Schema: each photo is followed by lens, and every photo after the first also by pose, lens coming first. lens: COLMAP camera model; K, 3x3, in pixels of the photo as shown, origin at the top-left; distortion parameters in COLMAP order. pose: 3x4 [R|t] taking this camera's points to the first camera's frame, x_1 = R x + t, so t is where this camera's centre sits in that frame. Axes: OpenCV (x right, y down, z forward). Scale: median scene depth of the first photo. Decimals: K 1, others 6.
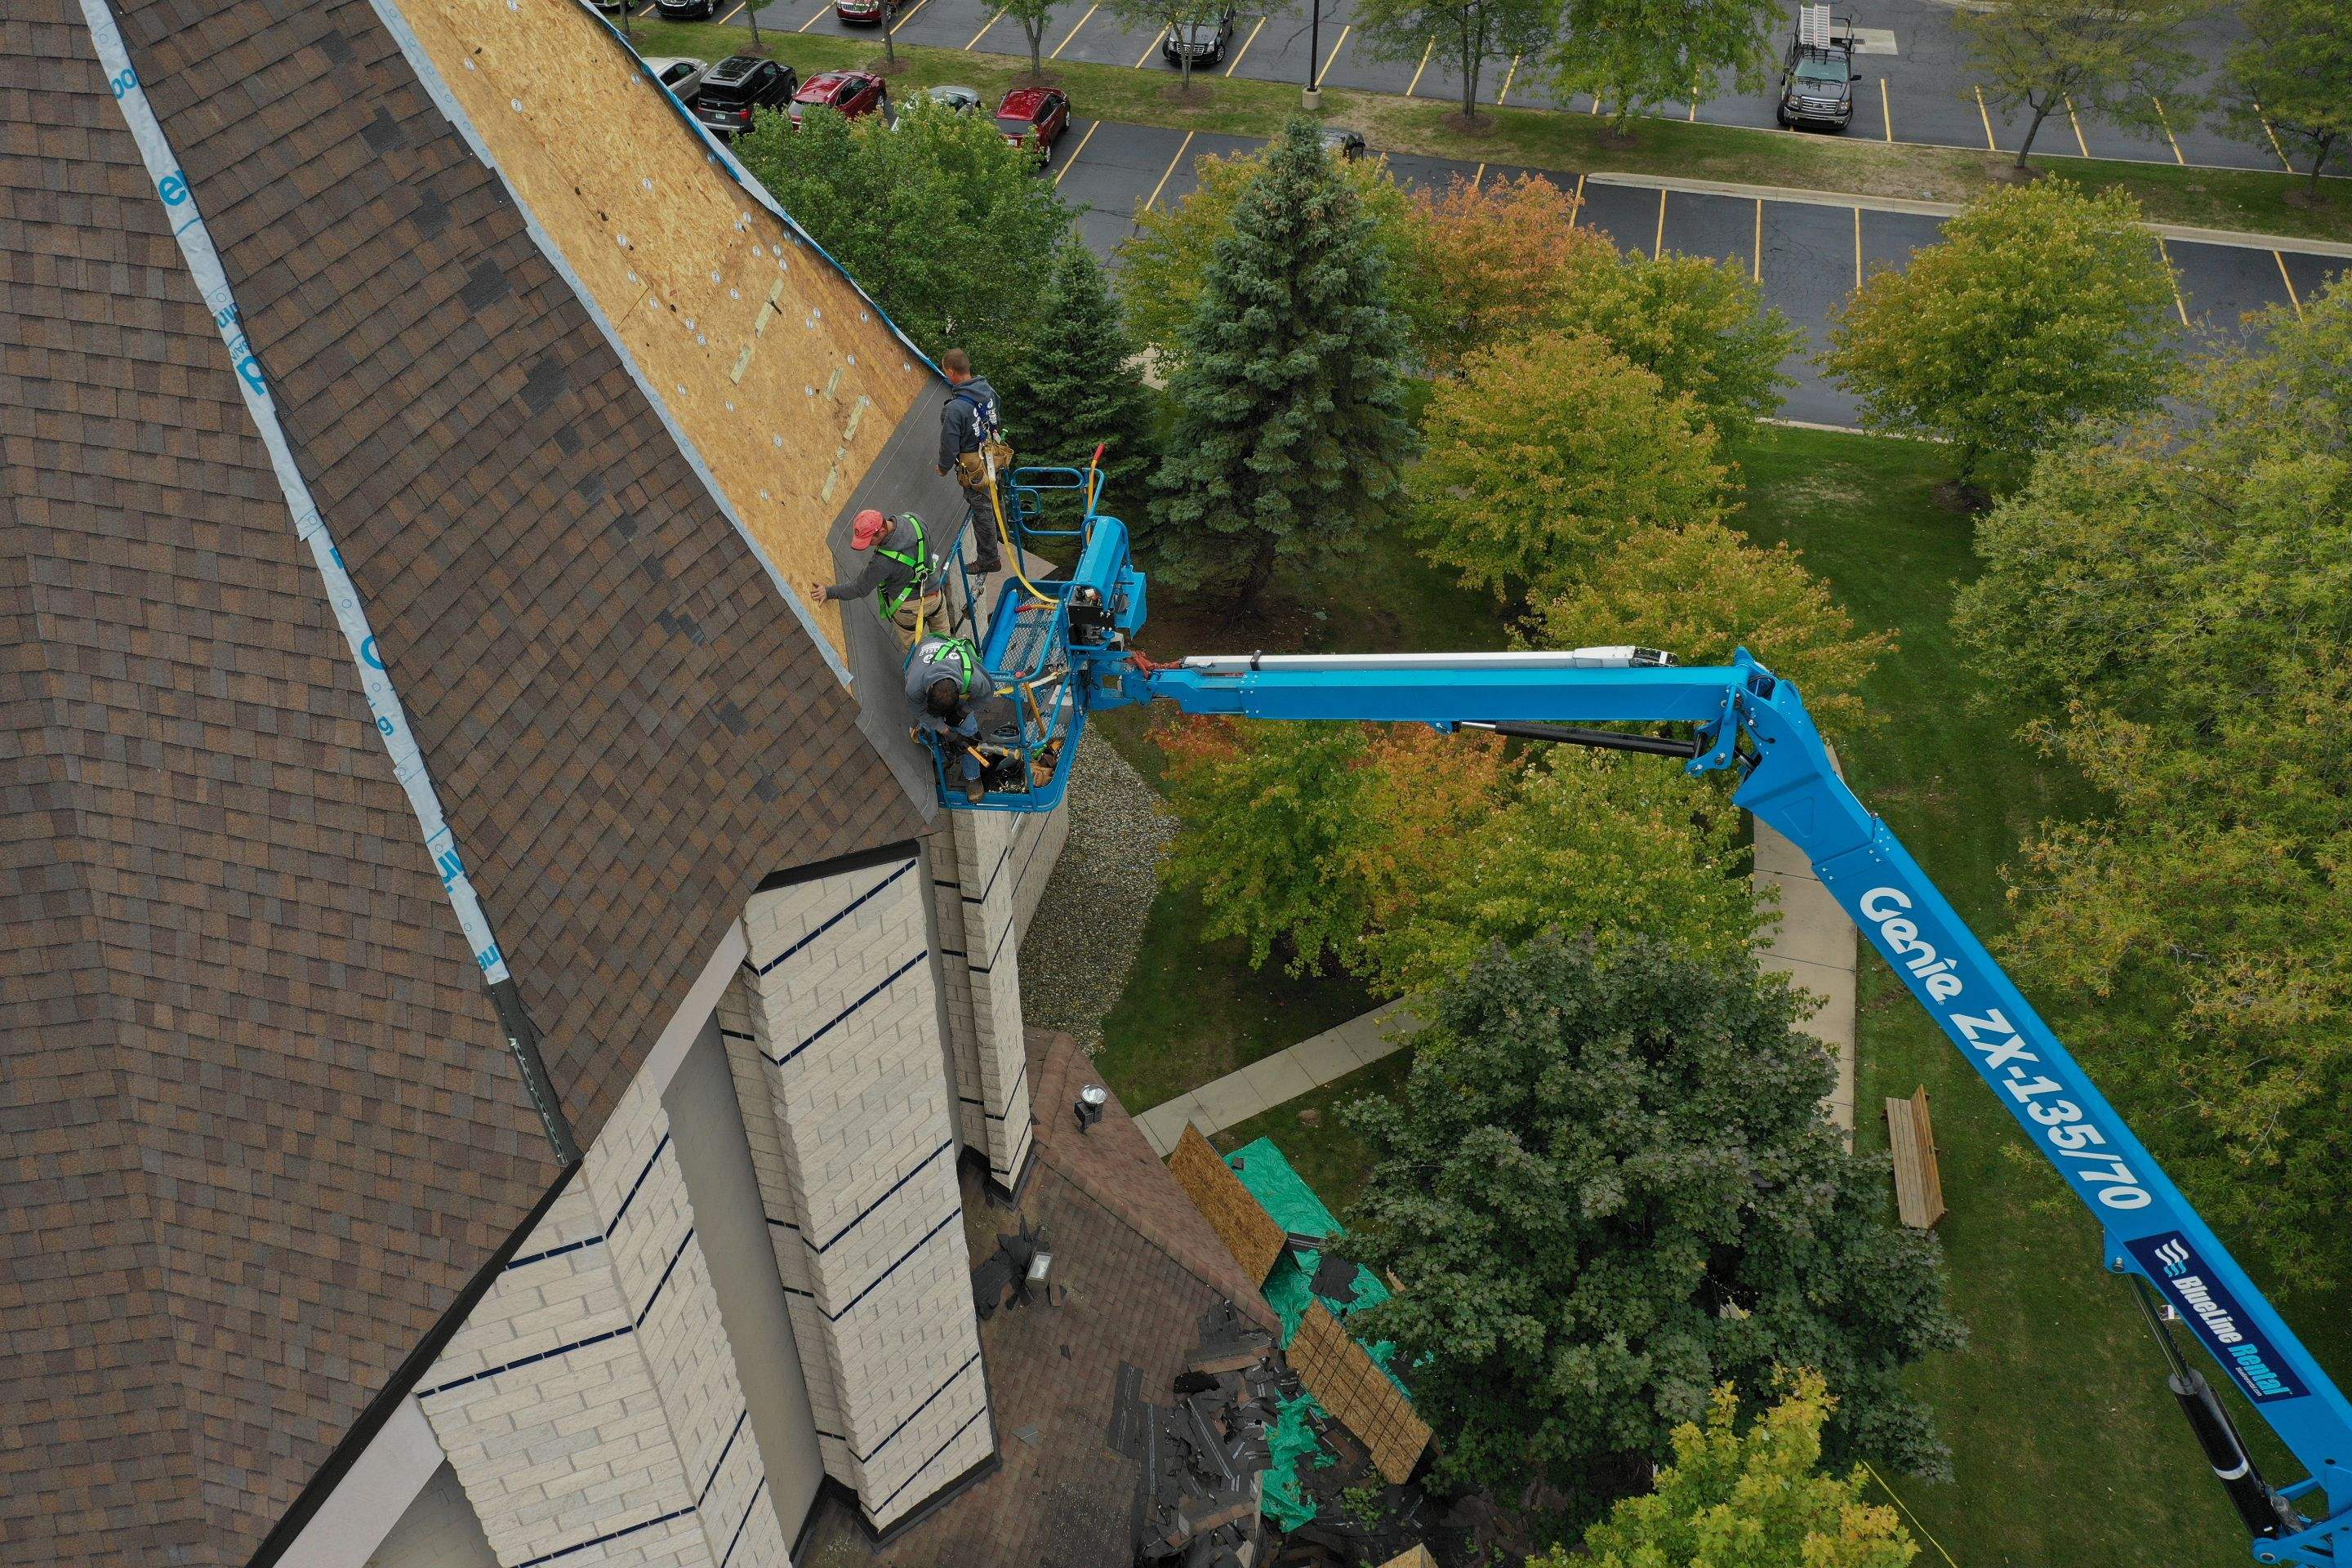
lens RADIAL K [[1861.7, 0, 1179.8], [0, 1861.7, 815.8], [0, 0, 1]] dist [0.003574, 0.000283]
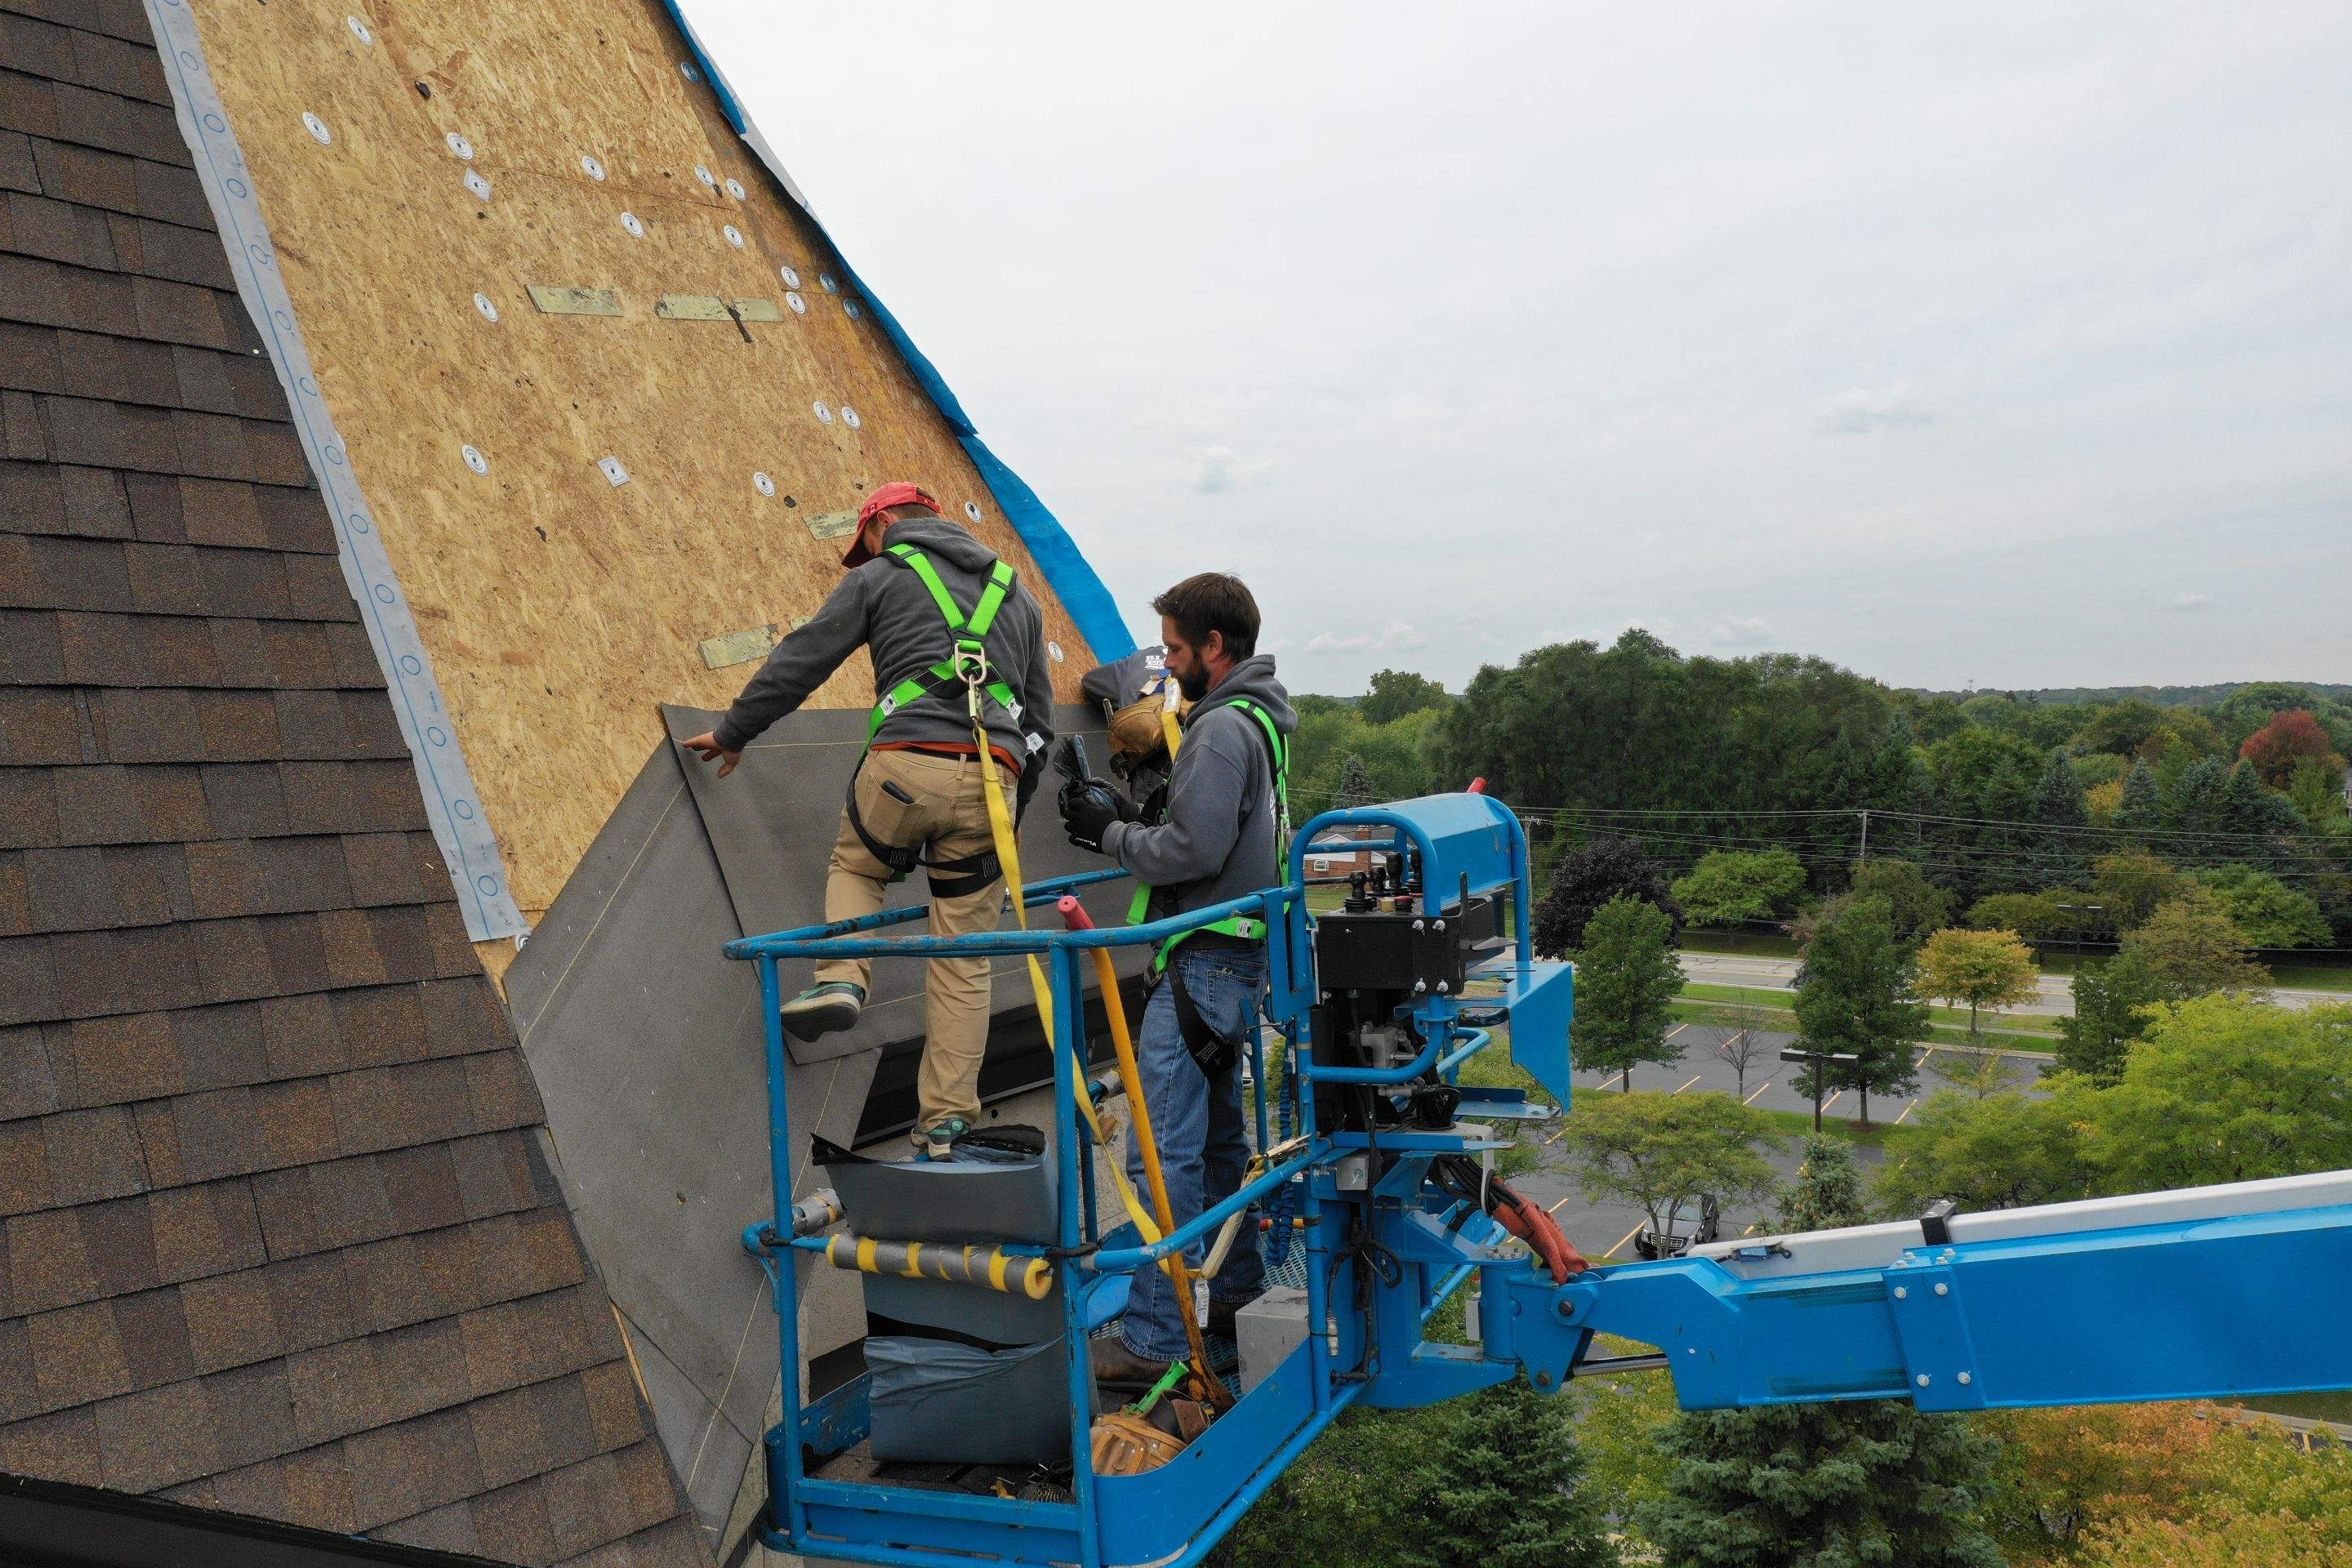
lens RADIAL K [[1861.7, 0, 1179.8], [0, 1861.7, 815.8], [0, 0, 1]] dist [0.003574, 0.000283]
pose [[0.968407, 0.012787, -0.249049, -0.001182], [-0.167887, 0.771892, -0.613185, 0.027128], [0.184398, 0.635625, 0.749652, 0.284684]]
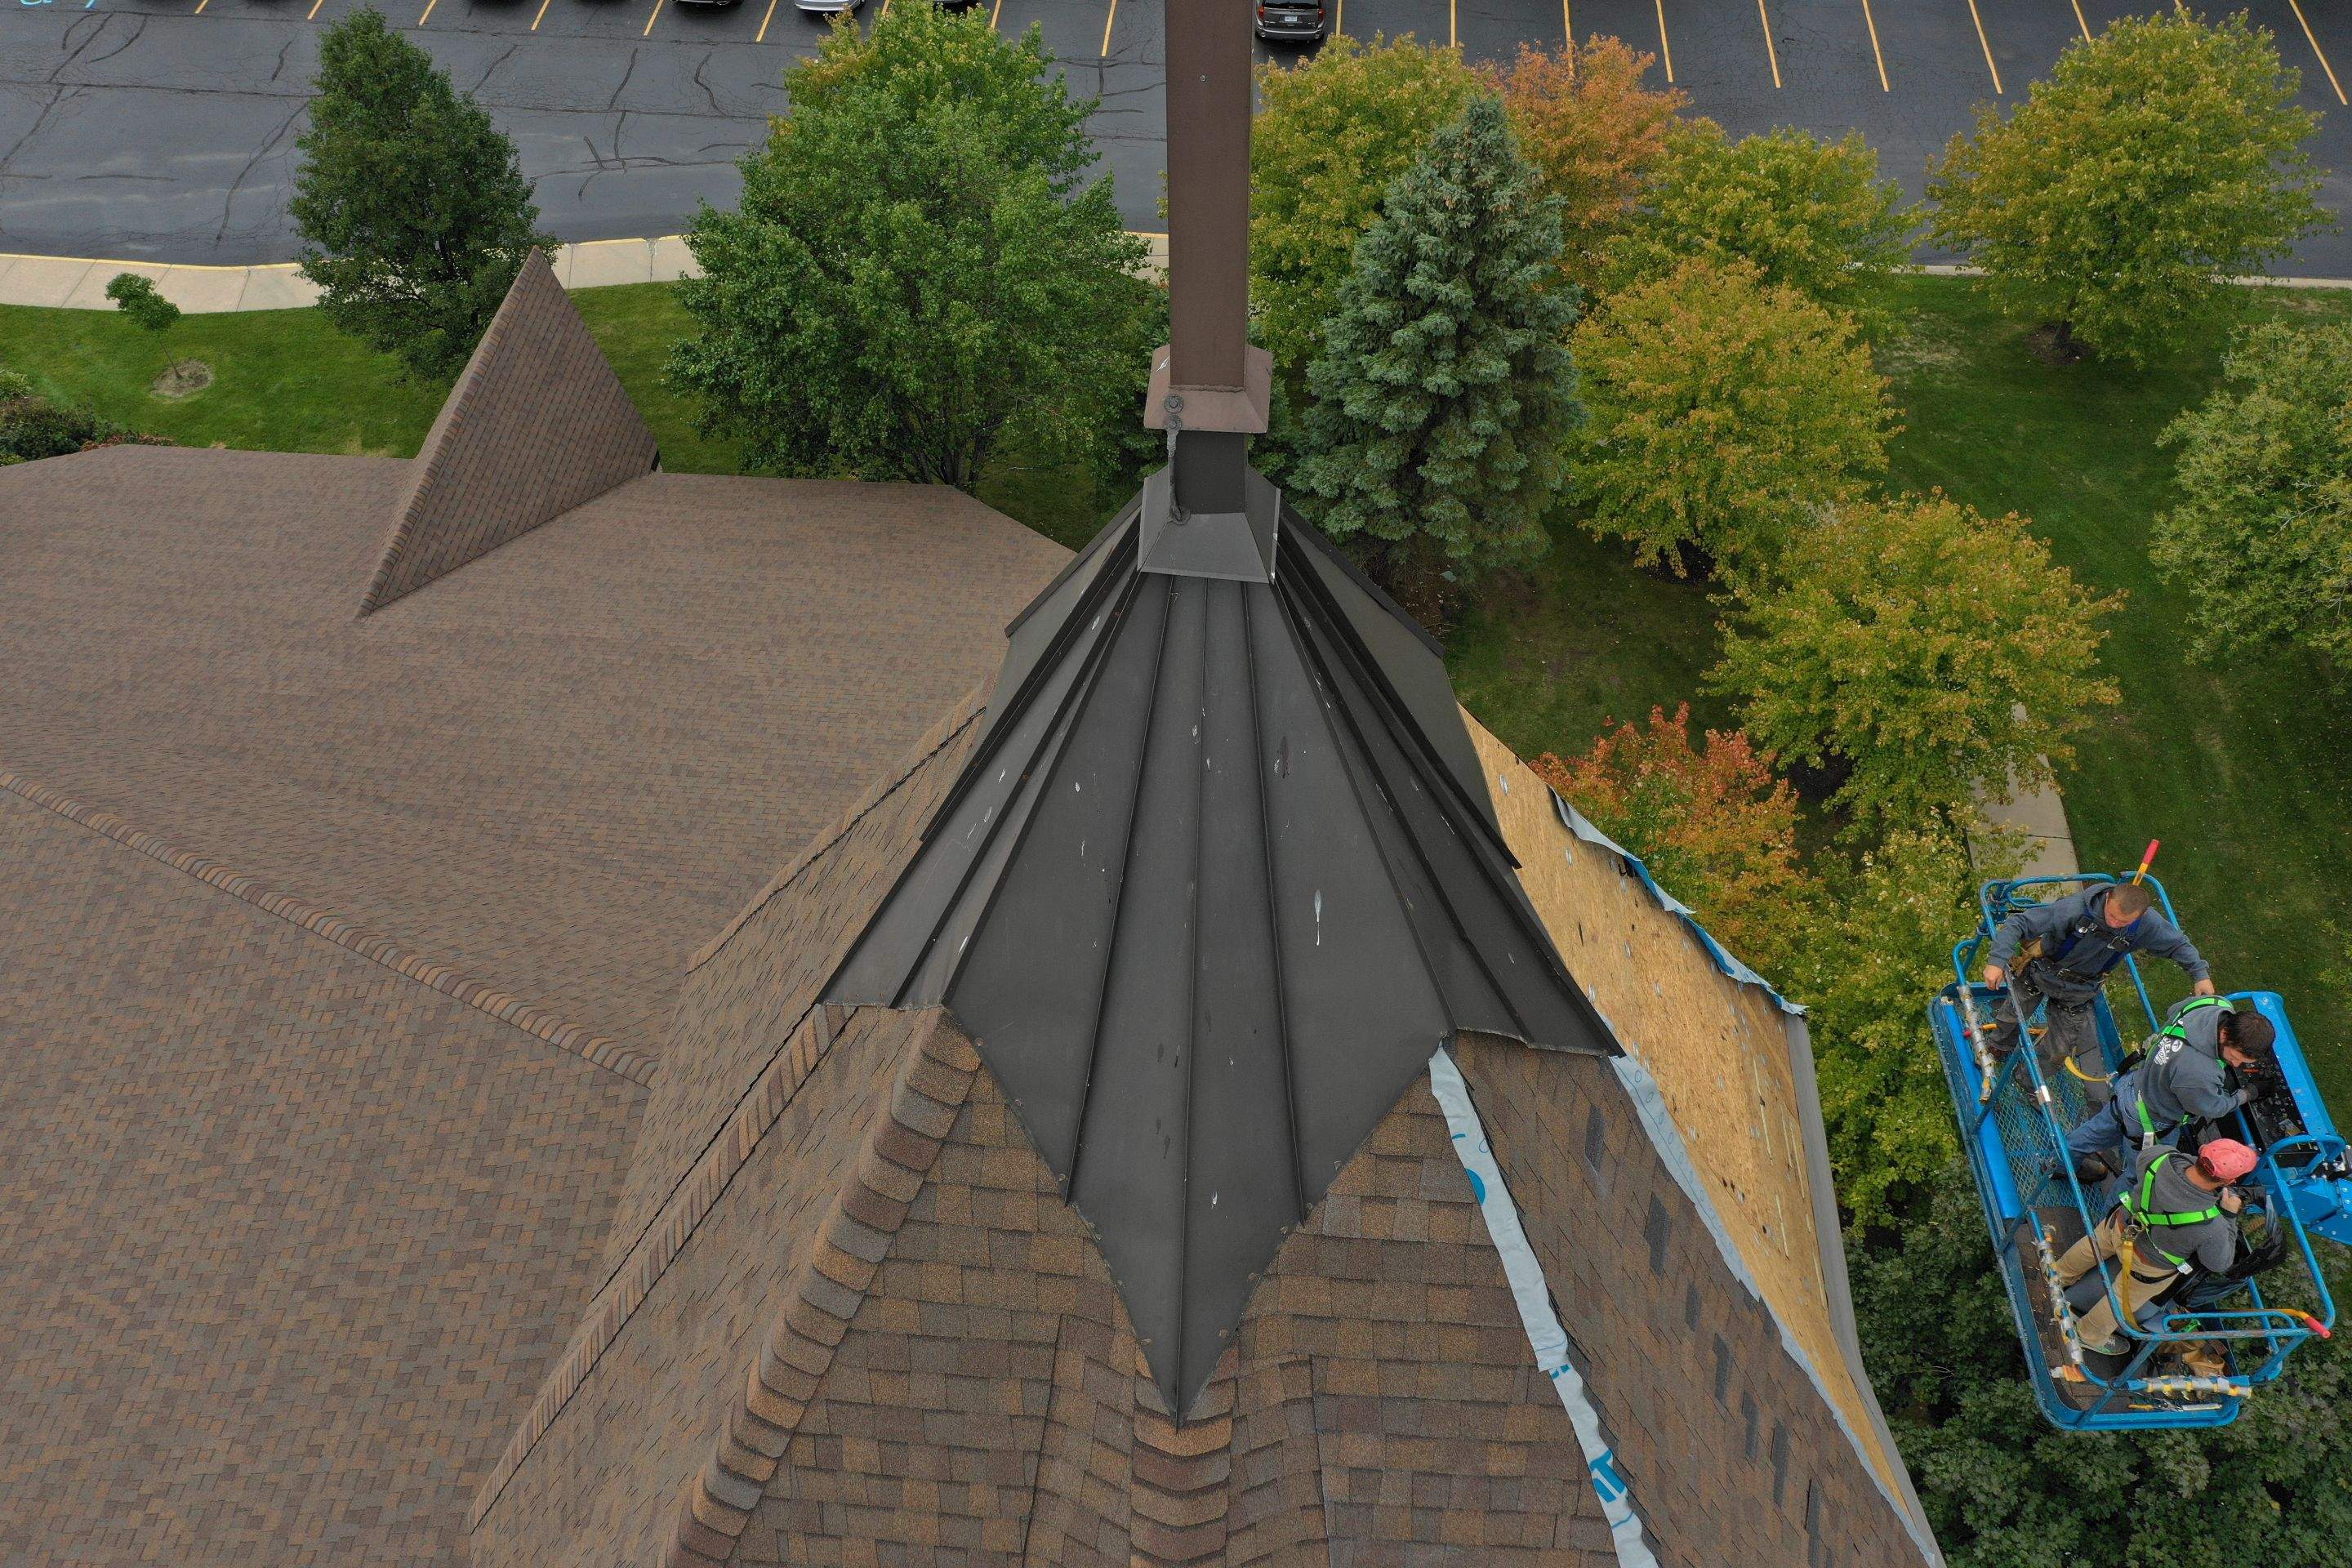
lens RADIAL K [[1861.7, 0, 1179.8], [0, 1861.7, 815.8], [0, 0, 1]] dist [0.003574, 0.000283]
pose [[0.984331, -0.140946, 0.105960, -0.199974], [0.118781, 0.974117, 0.192319, -0.217144], [-0.130323, -0.176719, 0.975595, 0.103574]]
